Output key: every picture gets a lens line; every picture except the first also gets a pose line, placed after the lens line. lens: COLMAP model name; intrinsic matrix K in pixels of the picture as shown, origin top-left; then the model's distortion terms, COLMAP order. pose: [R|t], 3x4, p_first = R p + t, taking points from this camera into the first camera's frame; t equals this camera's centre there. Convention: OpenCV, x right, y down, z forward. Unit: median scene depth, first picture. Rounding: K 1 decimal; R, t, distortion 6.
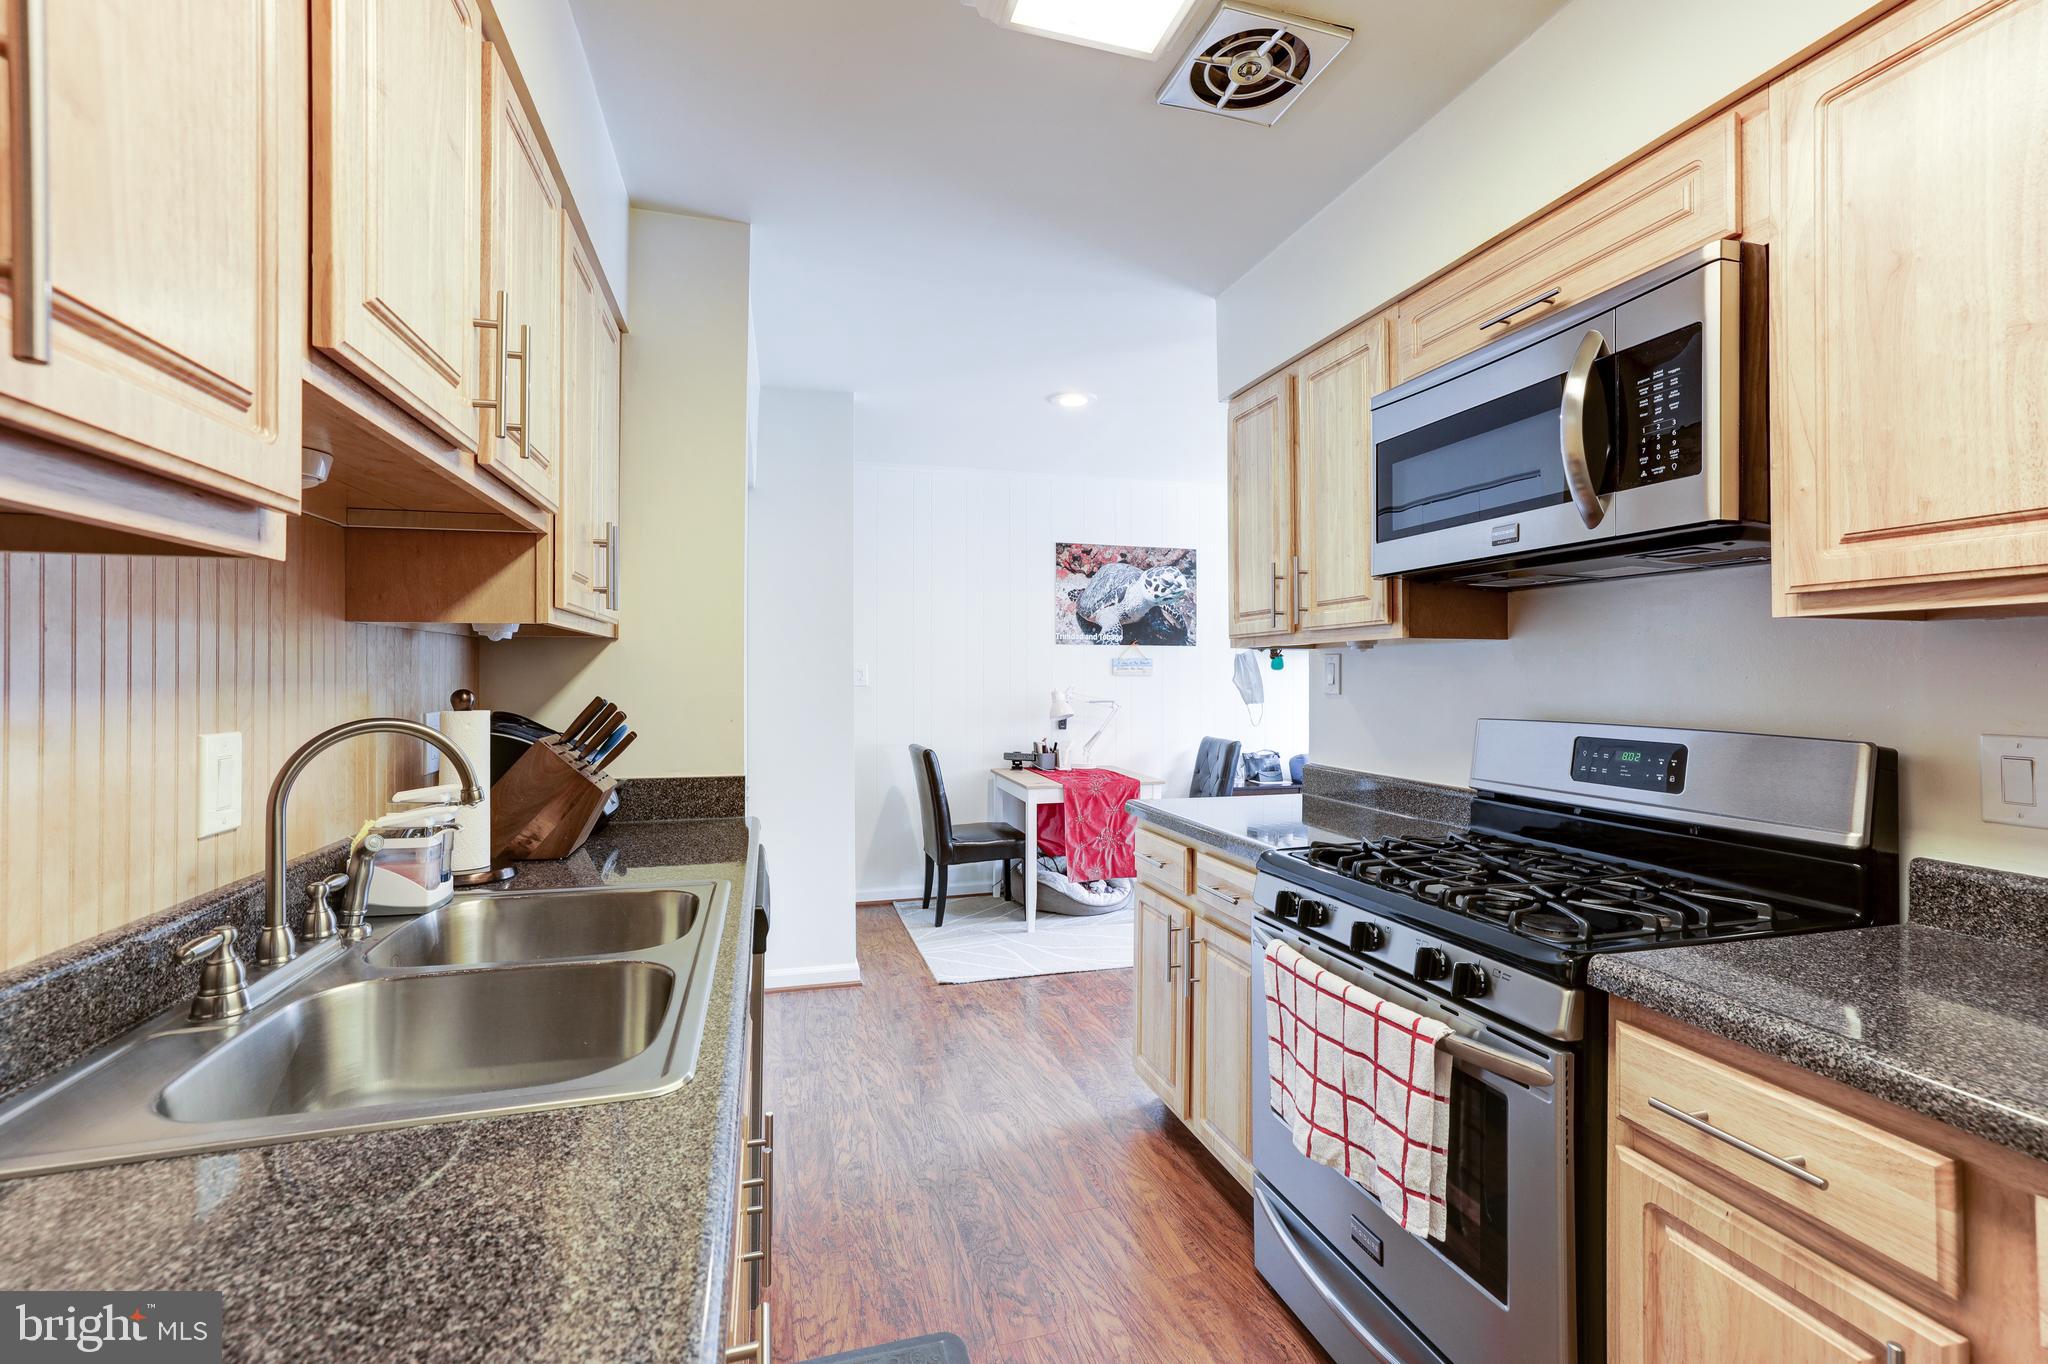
lens RADIAL K [[877.6, 0, 1030.5], [0, 877.6, 669.6], [0, 0, 1]] dist [-0.040116, 0.008781]
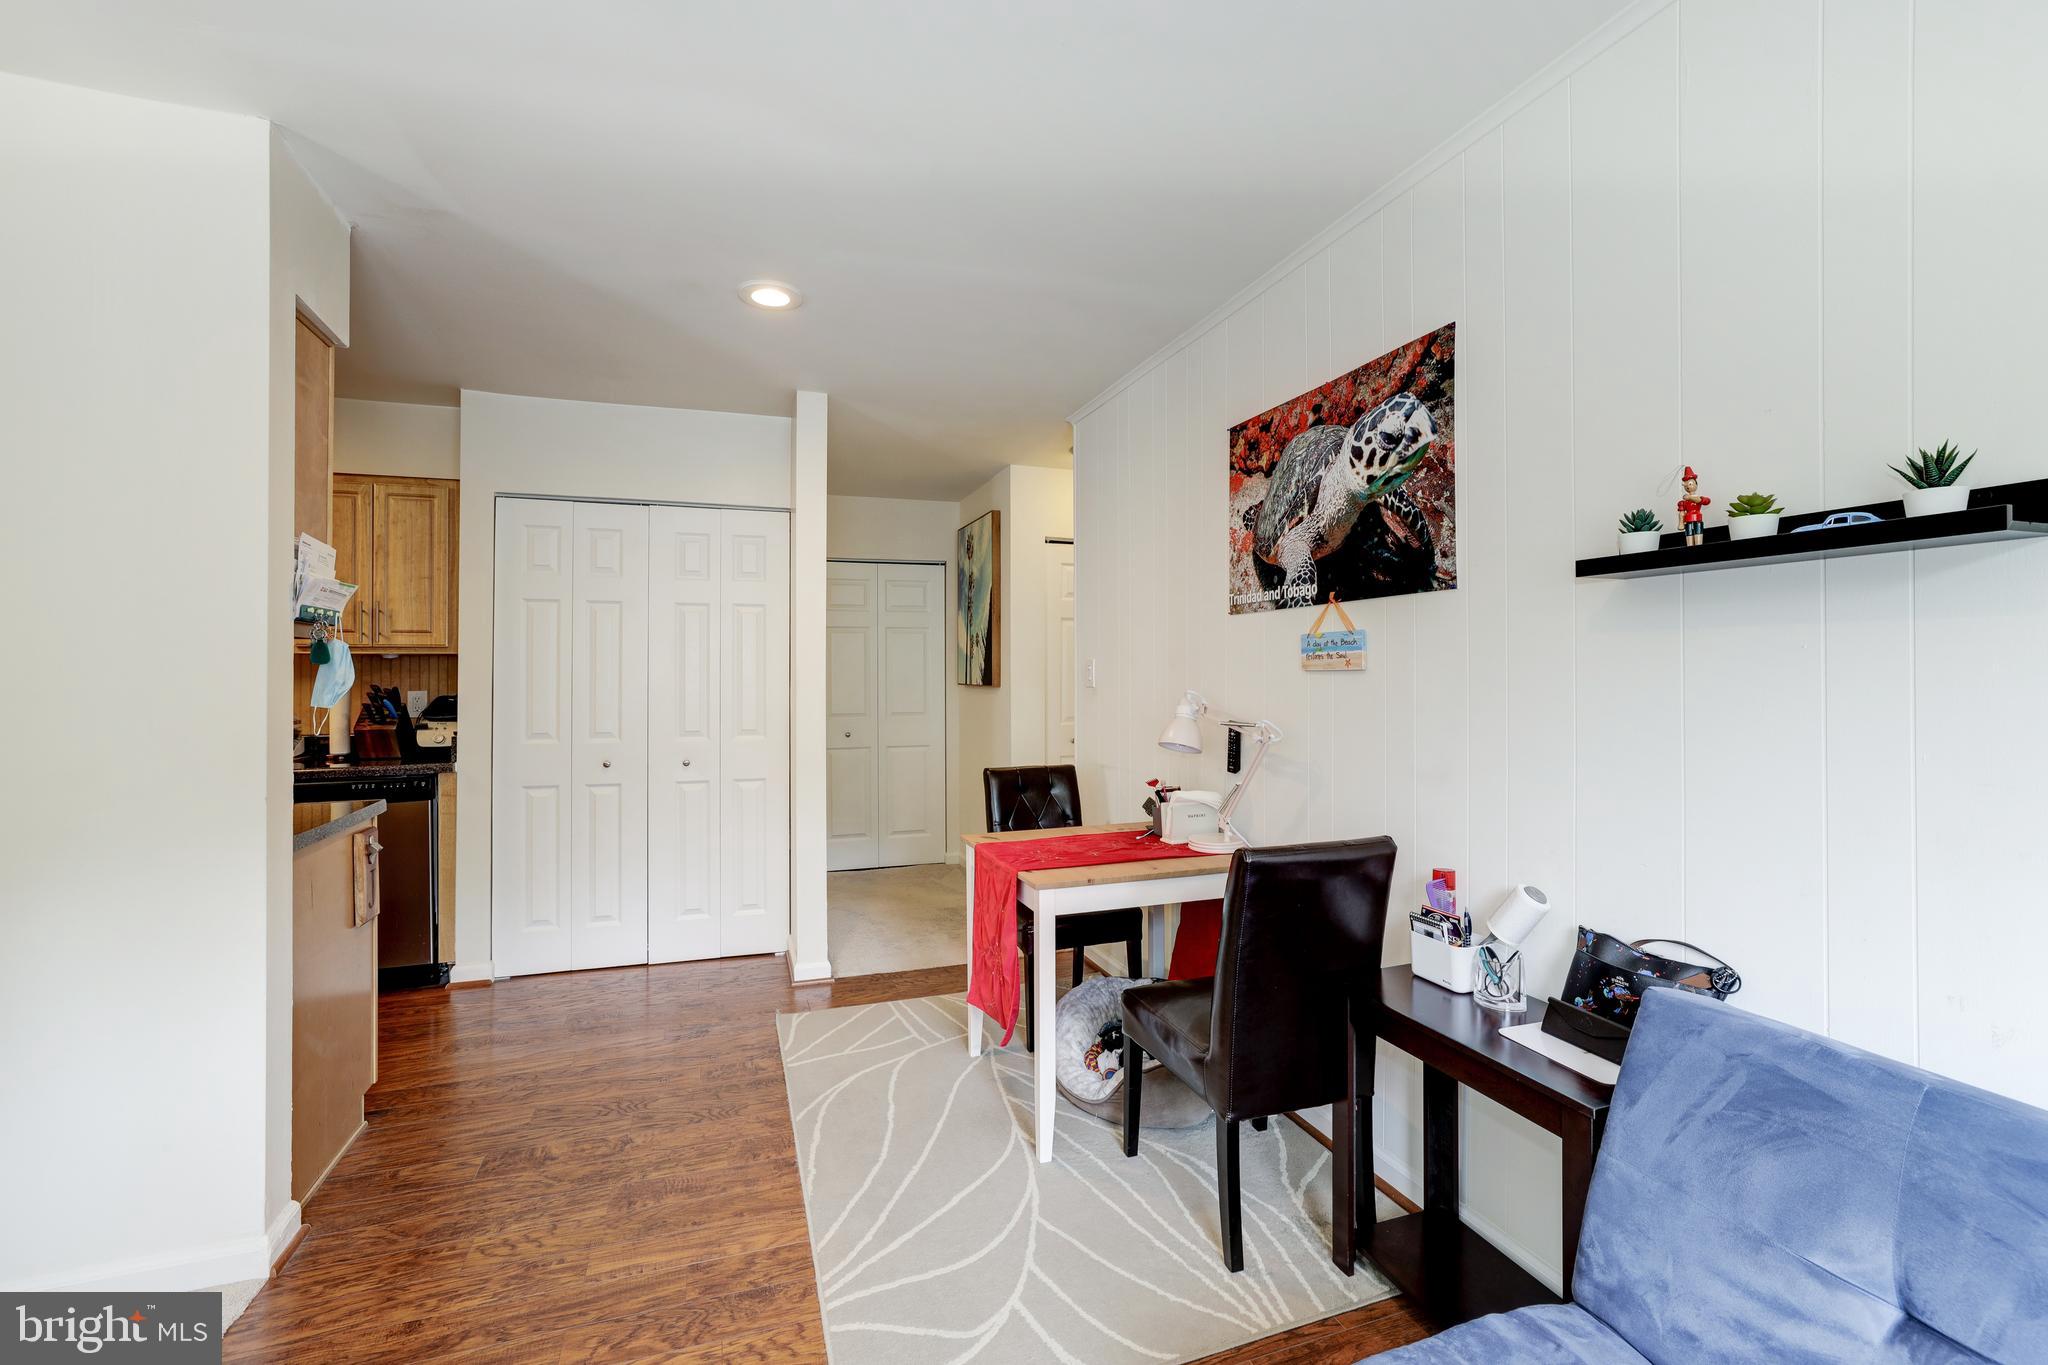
lens RADIAL K [[877.6, 0, 1019.9], [0, 877.6, 670.0], [0, 0, 1]] dist [-0.040116, 0.008781]
pose [[0.050785, -0.009743, -0.998662, 0.557265], [0.007191, 0.999930, -0.009390, 0.009255], [0.998684, -0.006705, 0.050851, 0.832202]]
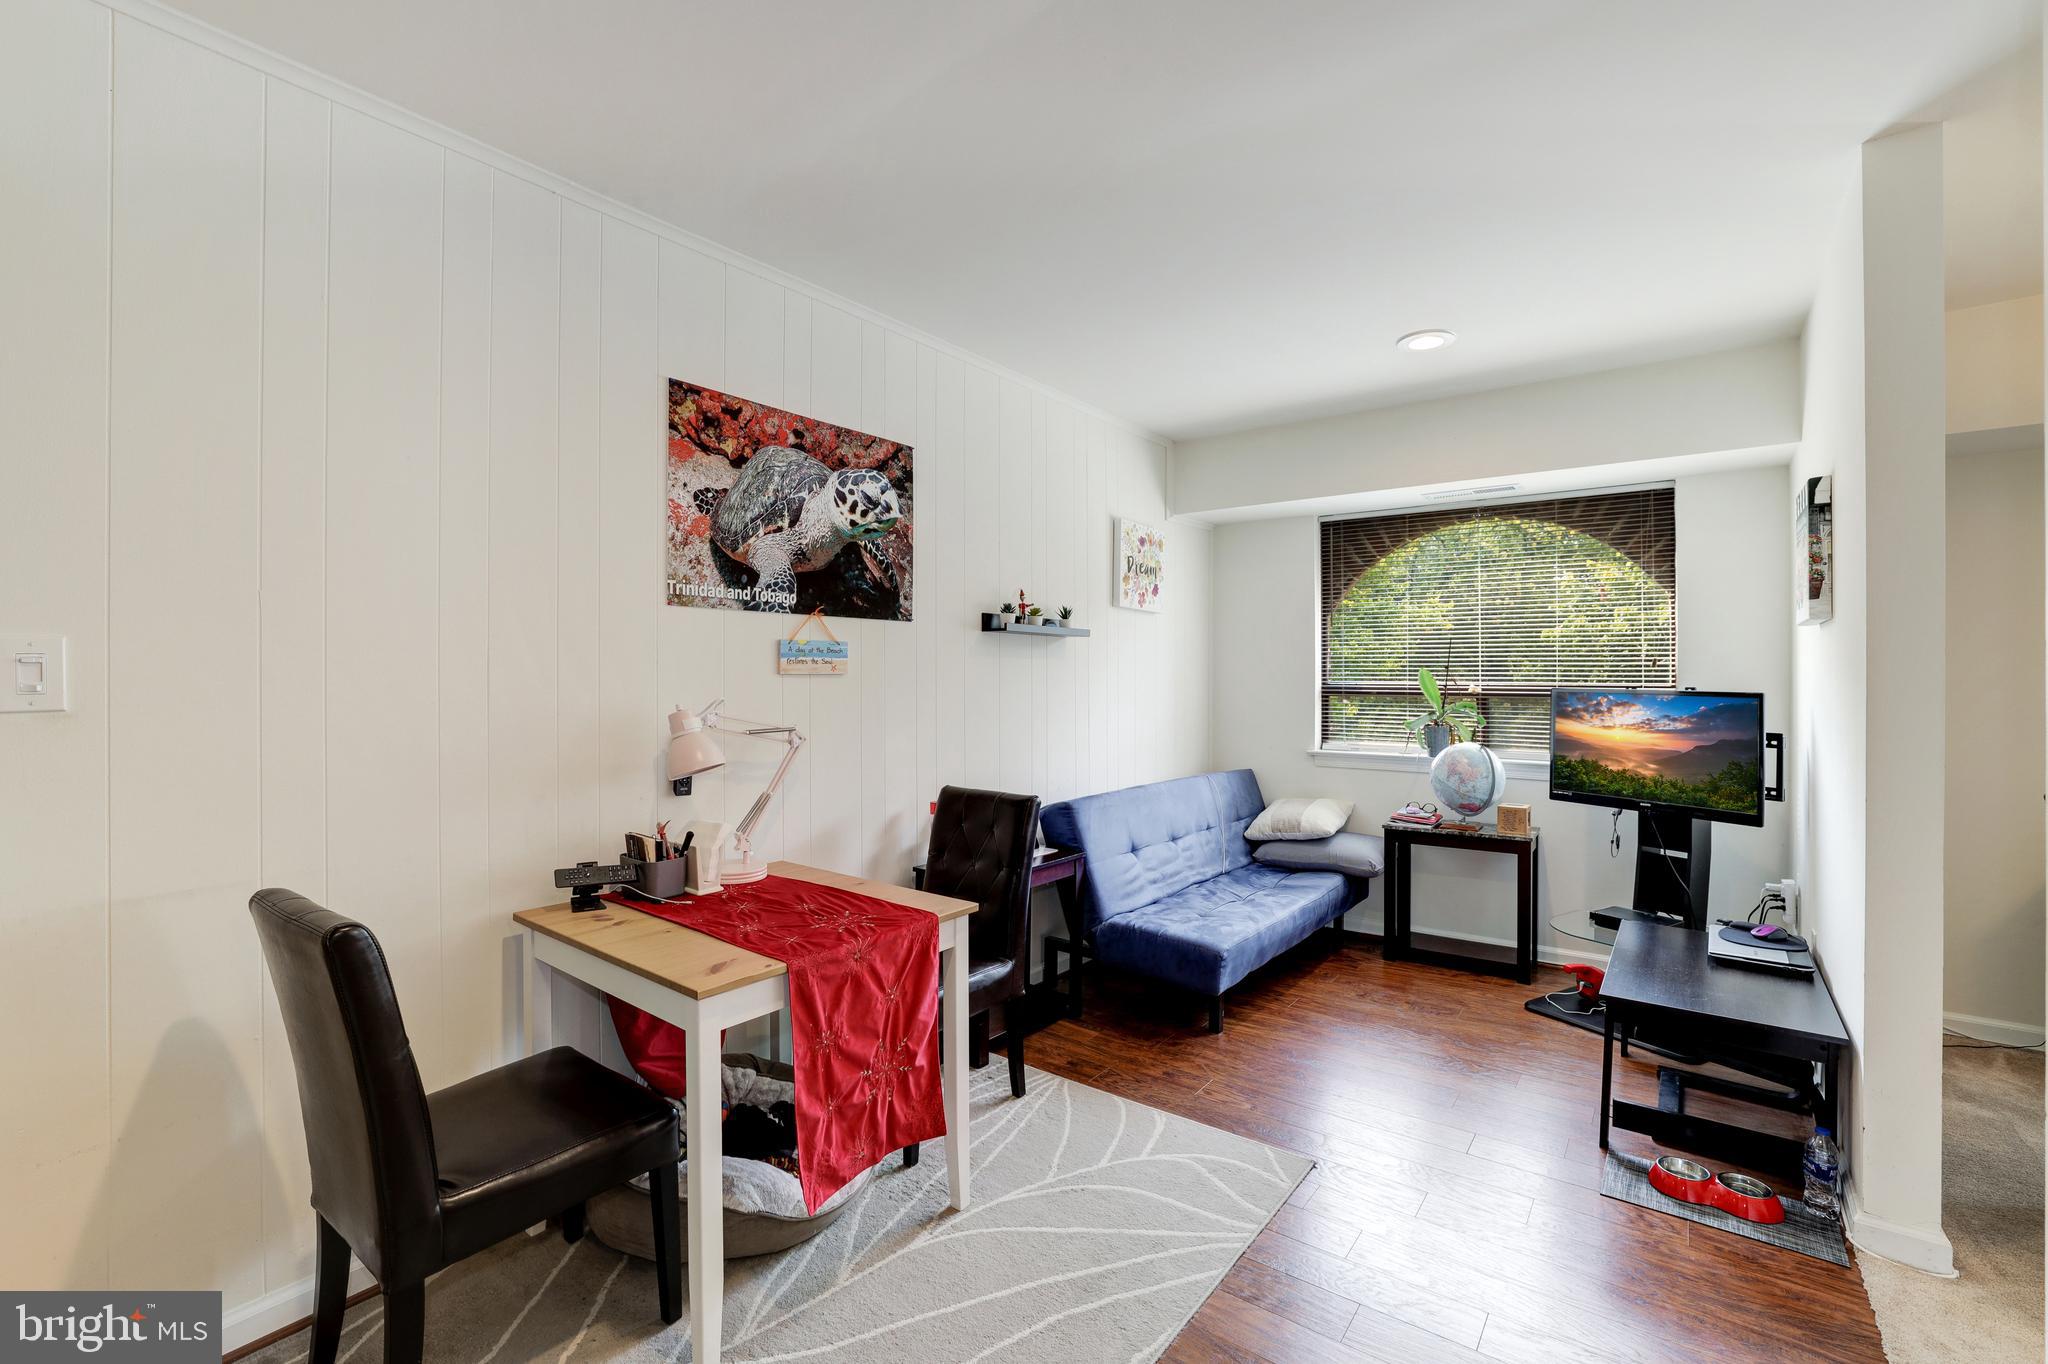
lens RADIAL K [[877.6, 0, 1022.1], [0, 877.6, 672.6], [0, 0, 1]] dist [-0.040116, 0.008781]
pose [[0.805897, -0.000302, 0.592056, -0.086863], [-0.005346, 0.999955, 0.007786, 0.001014], [-0.592032, -0.009440, 0.805859, 0.529724]]
